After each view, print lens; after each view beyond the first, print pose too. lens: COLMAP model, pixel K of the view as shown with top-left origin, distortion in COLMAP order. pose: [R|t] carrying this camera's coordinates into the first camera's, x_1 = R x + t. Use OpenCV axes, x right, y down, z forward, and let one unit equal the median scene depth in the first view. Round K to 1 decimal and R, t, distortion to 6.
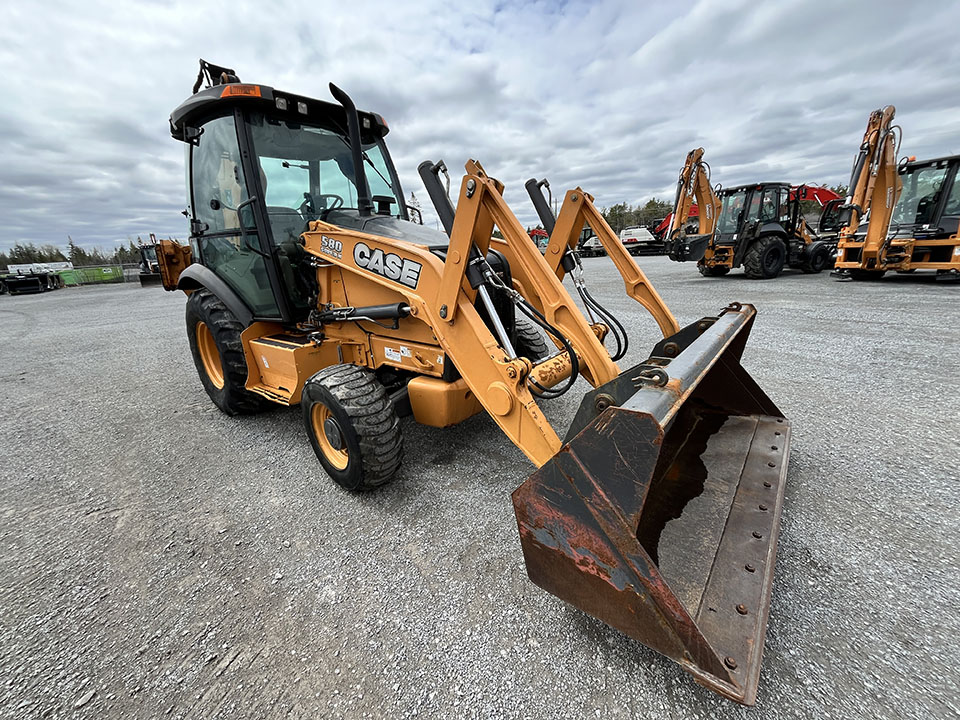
lens RADIAL K [[385.1, 0, 475.6], [0, 385.1, 360.6], [0, 0, 1]] dist [-0.001453, -0.001118]
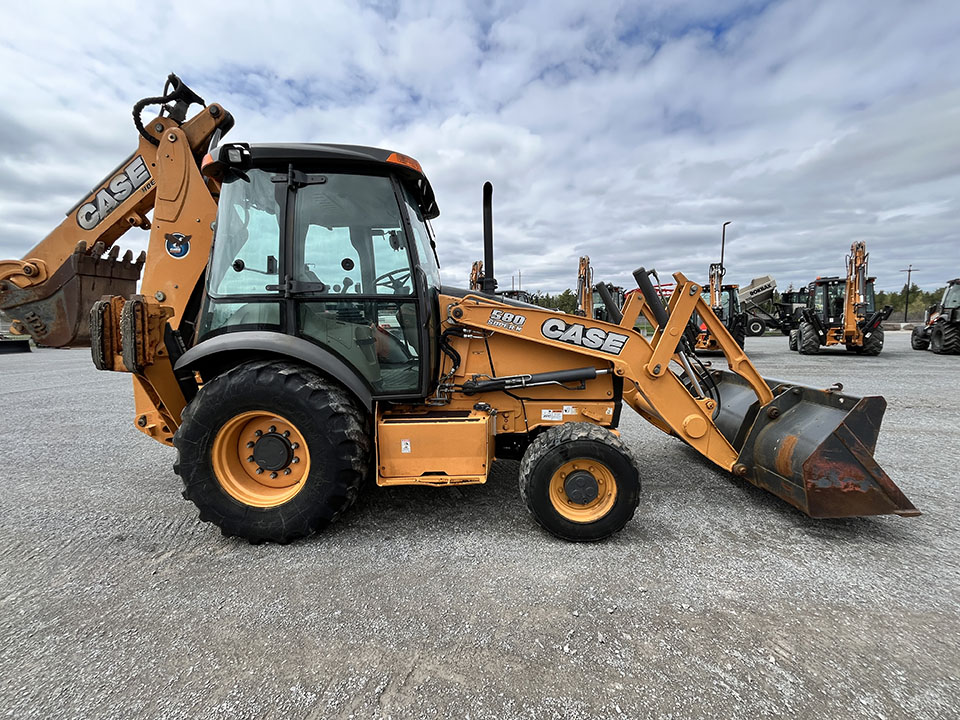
lens RADIAL K [[385.1, 0, 476.3], [0, 385.1, 362.0], [0, 0, 1]] dist [-0.001453, -0.001118]
pose [[0.778728, -0.020234, 0.627036, -1.179200], [0.148613, 0.976982, -0.153038, -0.030790], [-0.609506, 0.212361, 0.763810, 0.267479]]
